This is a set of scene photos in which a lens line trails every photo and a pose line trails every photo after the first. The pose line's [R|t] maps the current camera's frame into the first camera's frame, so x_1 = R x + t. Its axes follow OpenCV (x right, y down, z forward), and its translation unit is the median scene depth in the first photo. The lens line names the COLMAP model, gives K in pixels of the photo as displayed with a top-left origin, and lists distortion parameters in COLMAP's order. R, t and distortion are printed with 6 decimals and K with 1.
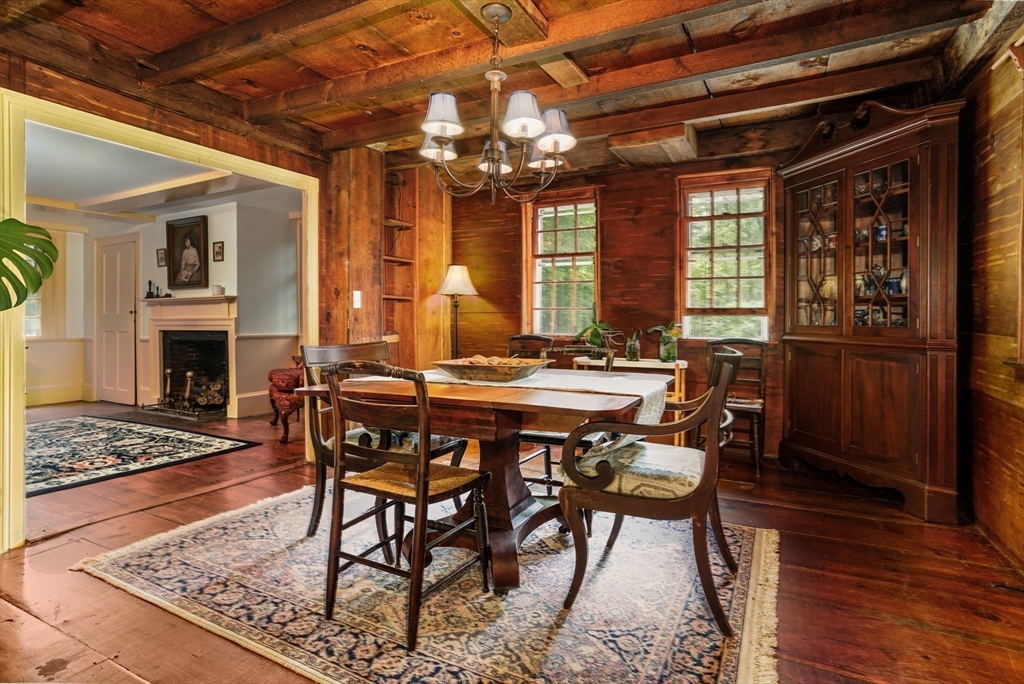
lens RADIAL K [[500.3, 0, 515.3], [0, 500.3, 321.7], [0, 0, 1]] dist [0.010988, 0.000576]
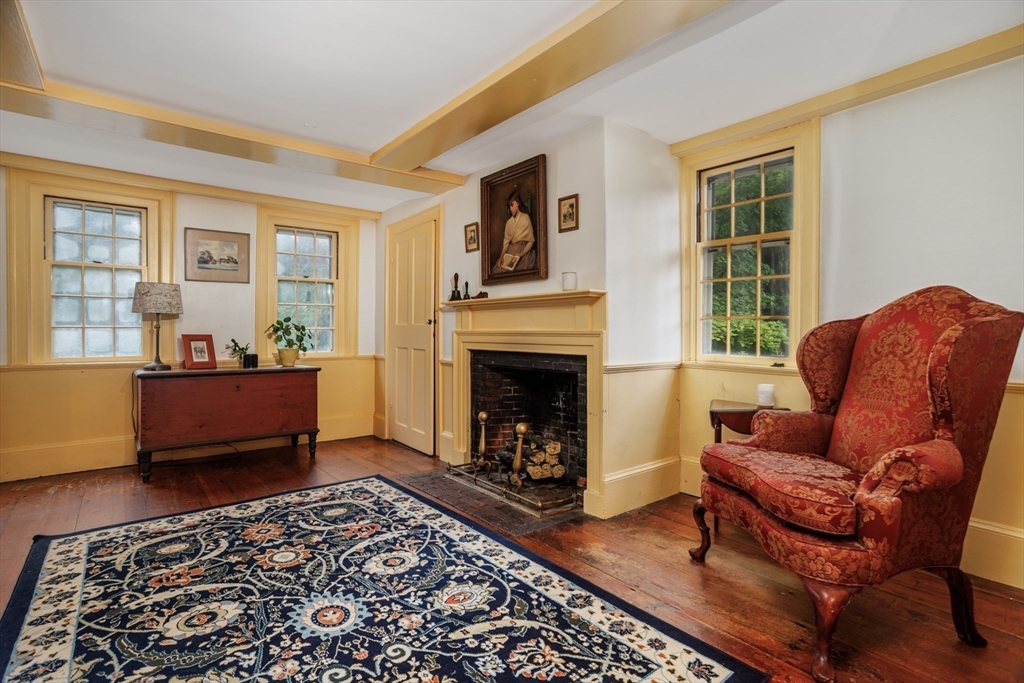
lens RADIAL K [[500.0, 0, 511.7], [0, 500.0, 333.2], [0, 0, 1]] dist [-0.000242, 0.000112]
pose [[0.909629, 0.008384, -0.415336, -0.399750], [-0.006403, 0.999961, 0.006162, -0.008608], [0.415371, -0.002946, 0.909647, 0.448130]]
